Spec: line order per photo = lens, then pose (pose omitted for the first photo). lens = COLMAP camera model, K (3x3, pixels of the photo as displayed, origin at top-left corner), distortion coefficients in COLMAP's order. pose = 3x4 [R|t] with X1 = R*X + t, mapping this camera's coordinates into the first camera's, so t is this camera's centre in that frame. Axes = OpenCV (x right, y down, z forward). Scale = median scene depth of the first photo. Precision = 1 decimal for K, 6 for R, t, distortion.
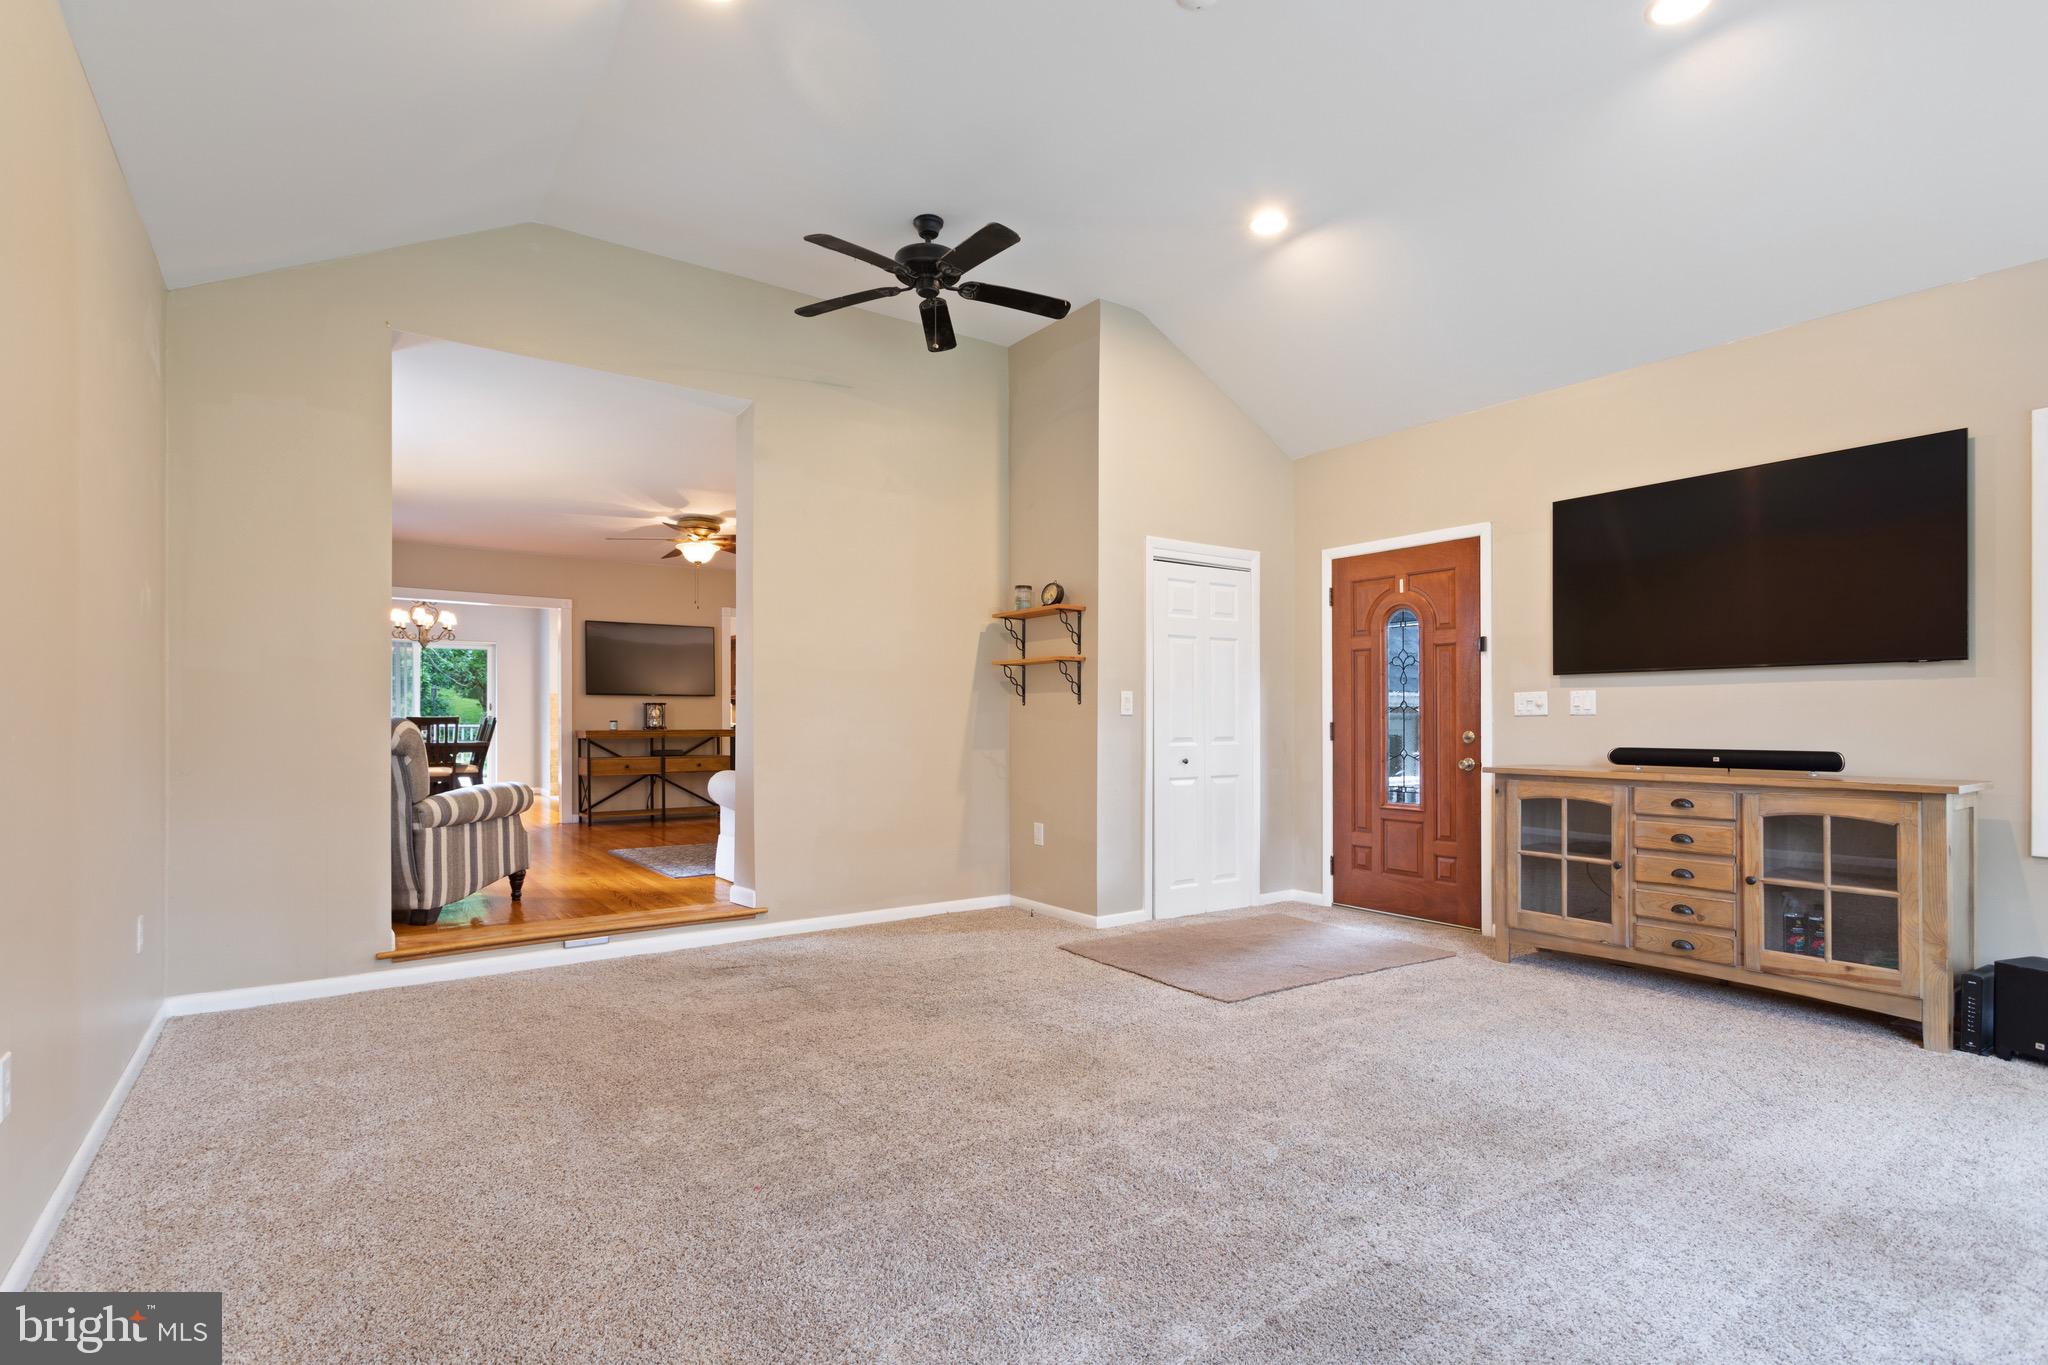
lens RADIAL K [[974.1, 0, 1013.6], [0, 974.1, 709.7], [0, 0, 1]] dist [-0.000261, 0.000248]
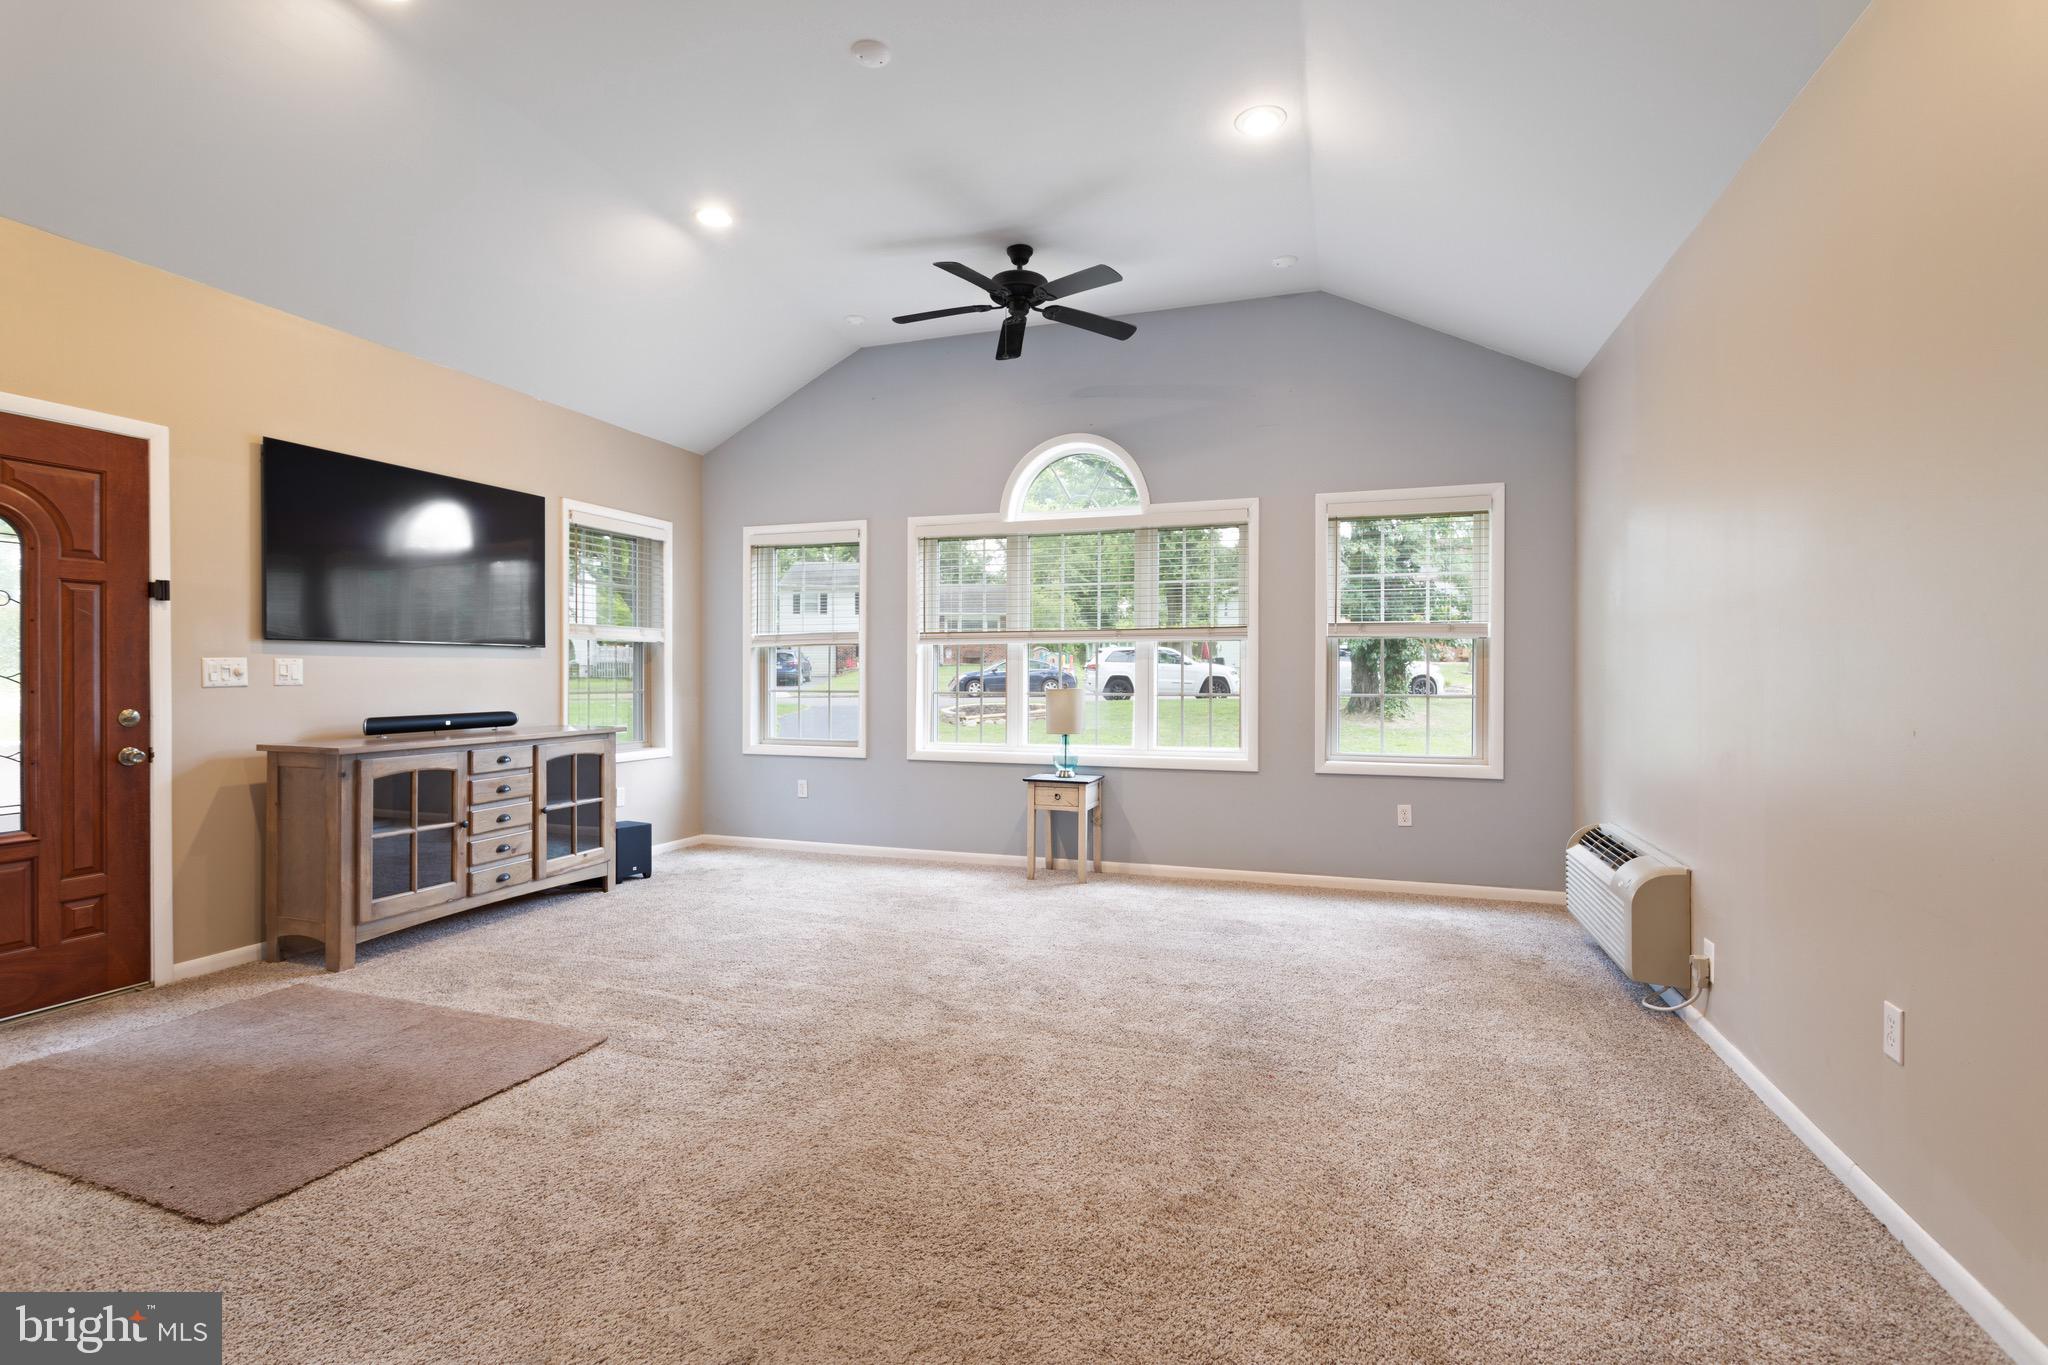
lens RADIAL K [[971.9, 0, 1029.0], [0, 971.9, 668.6], [0, 0, 1]] dist [0.001184, 0.000262]
pose [[-0.594031, -0.004721, 0.804428, -0.625695], [-0.017259, 0.999827, -0.006878, -0.017845], [-0.804257, -0.017969, -0.594010, 1.132899]]
